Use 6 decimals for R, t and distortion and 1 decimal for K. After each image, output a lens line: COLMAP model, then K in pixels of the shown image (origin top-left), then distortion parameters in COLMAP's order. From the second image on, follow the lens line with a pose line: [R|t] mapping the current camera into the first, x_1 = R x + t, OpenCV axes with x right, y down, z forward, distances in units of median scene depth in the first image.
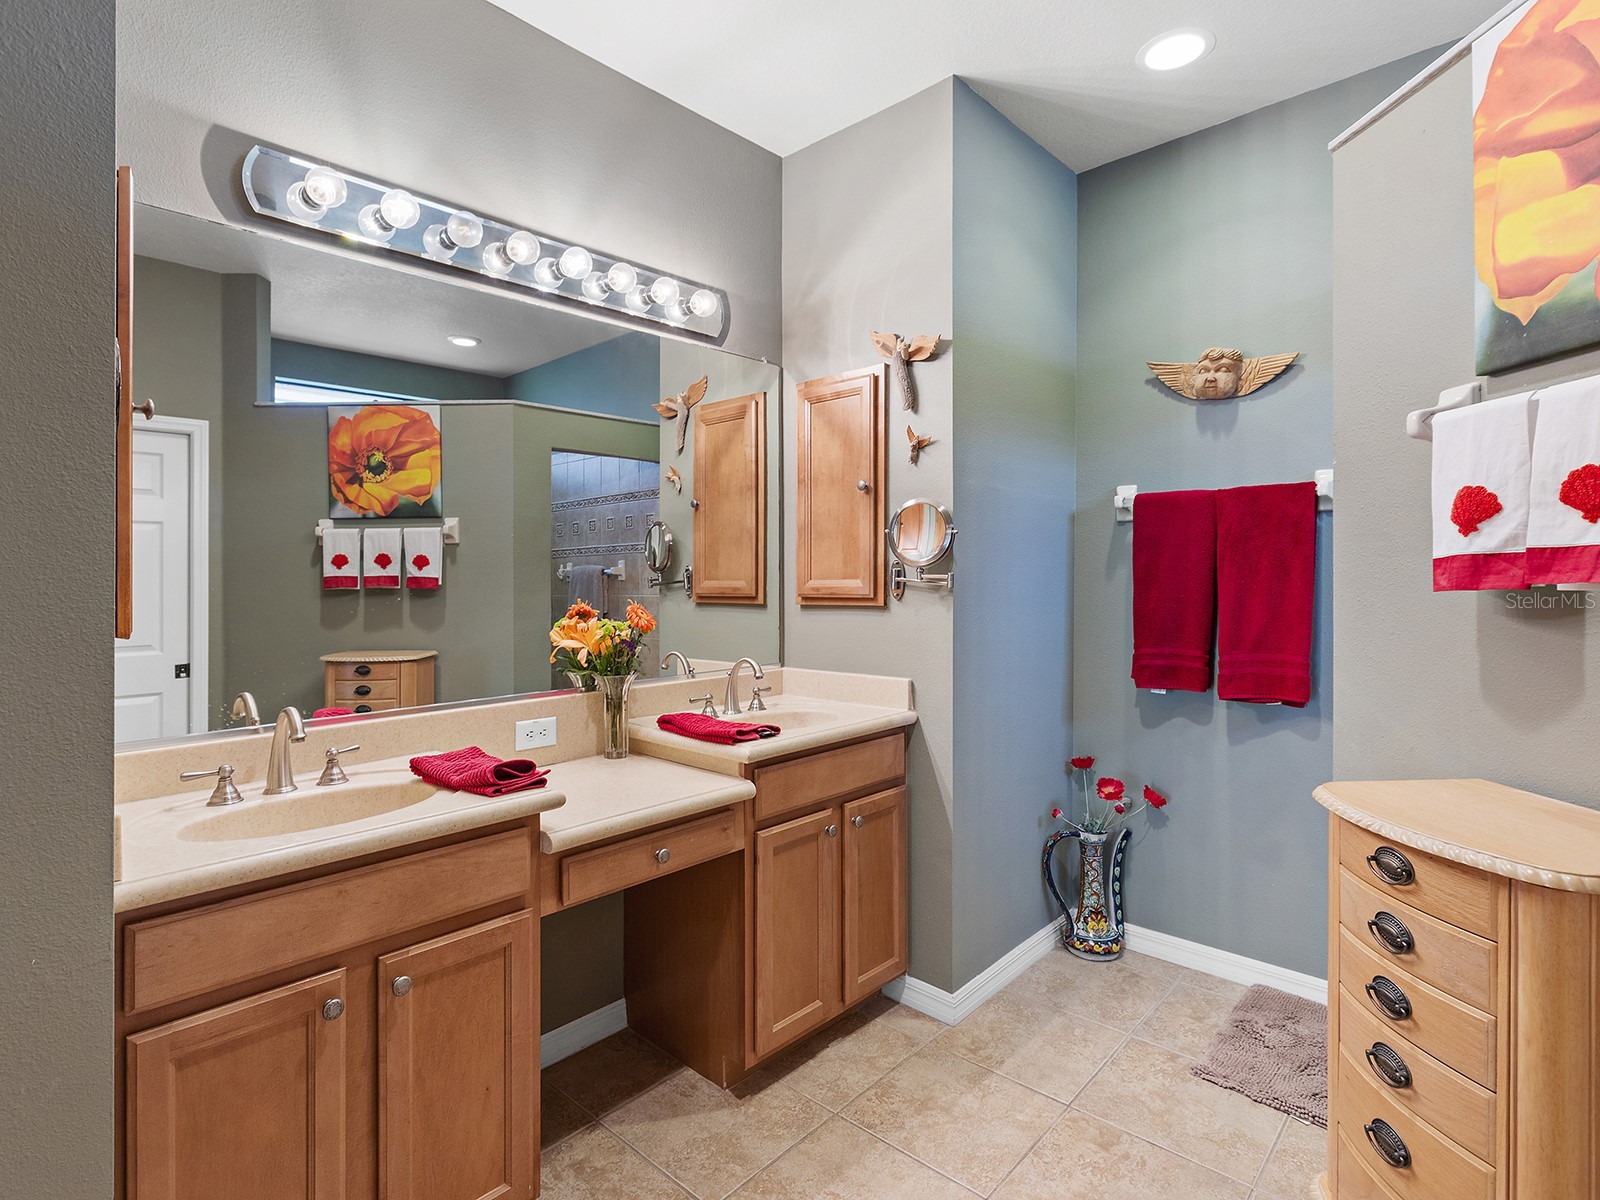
lens RADIAL K [[814.8, 0, 800.0], [0, 814.8, 600.0], [0, 0, 1]] dist [0.002759, -0.000801]
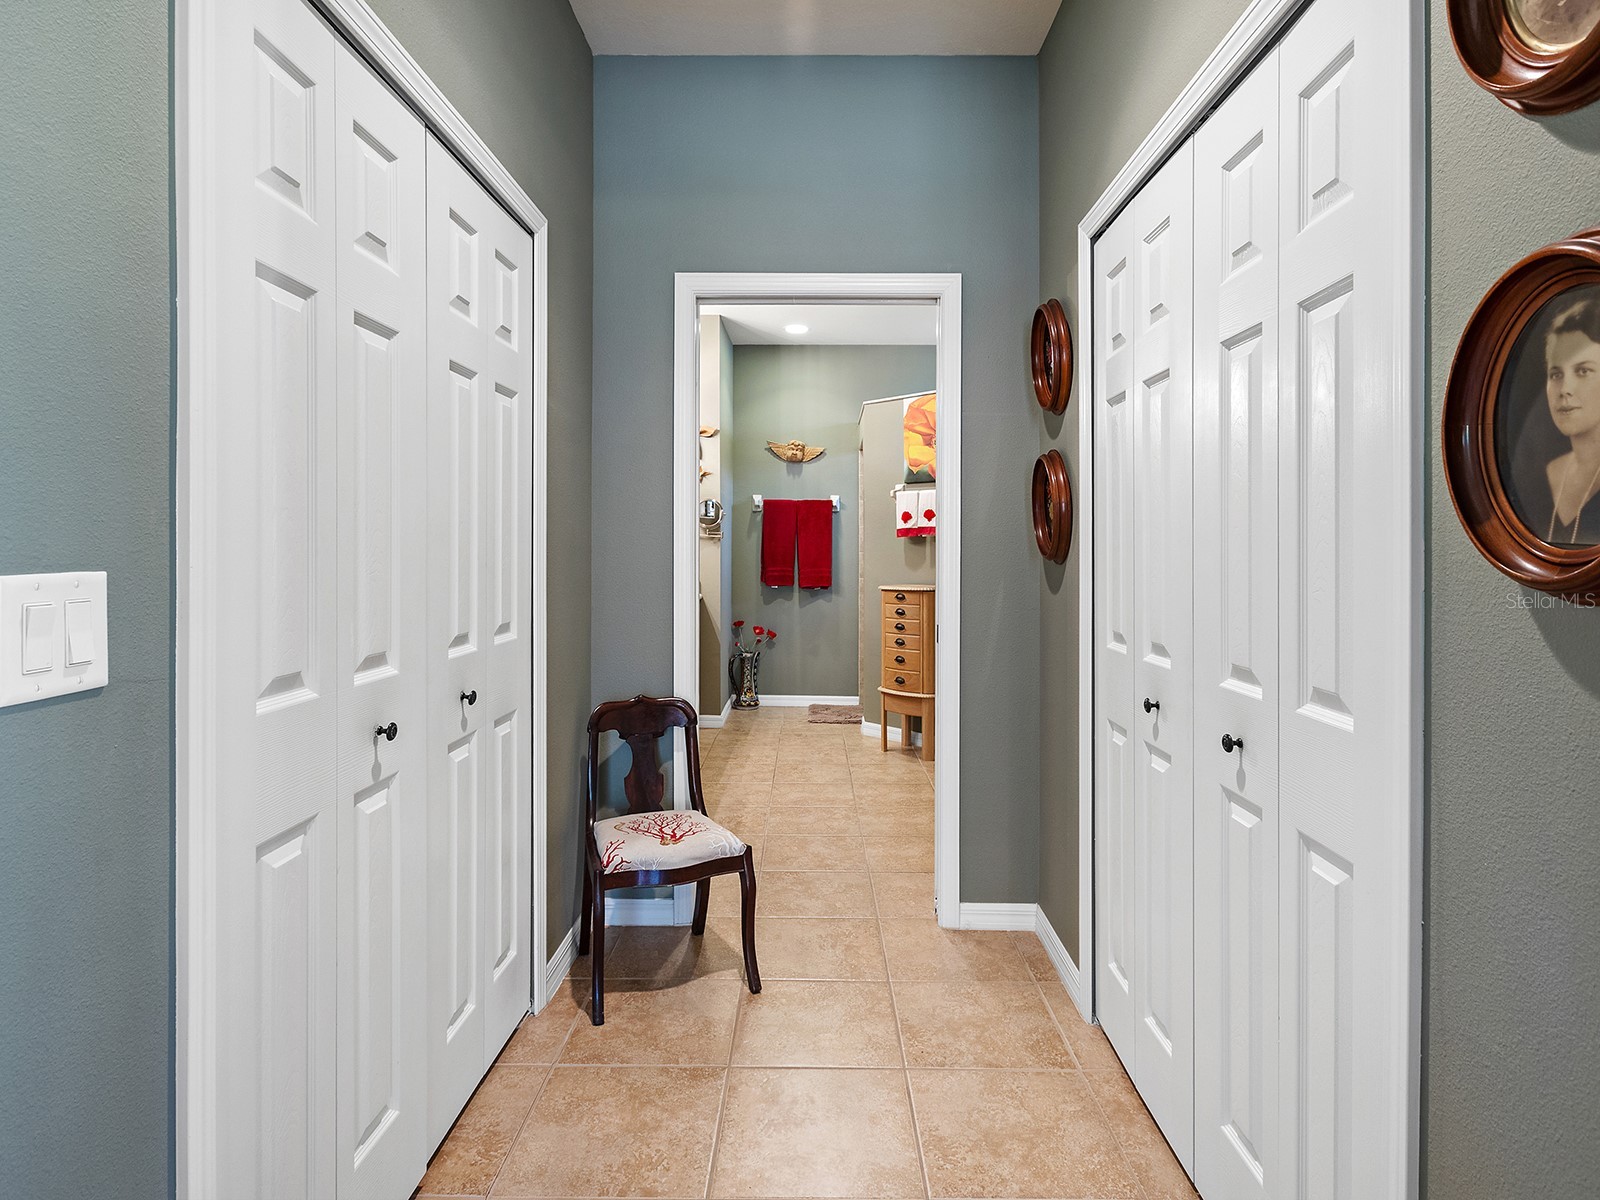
lens RADIAL K [[814.8, 0, 800.0], [0, 814.8, 600.0], [0, 0, 1]] dist [0.002759, -0.000801]
pose [[0.754333, -0.027936, 0.655897, -1.047195], [0.007733, 0.999403, 0.033674, 0.075399], [-0.656446, -0.020329, 0.754099, -0.805360]]
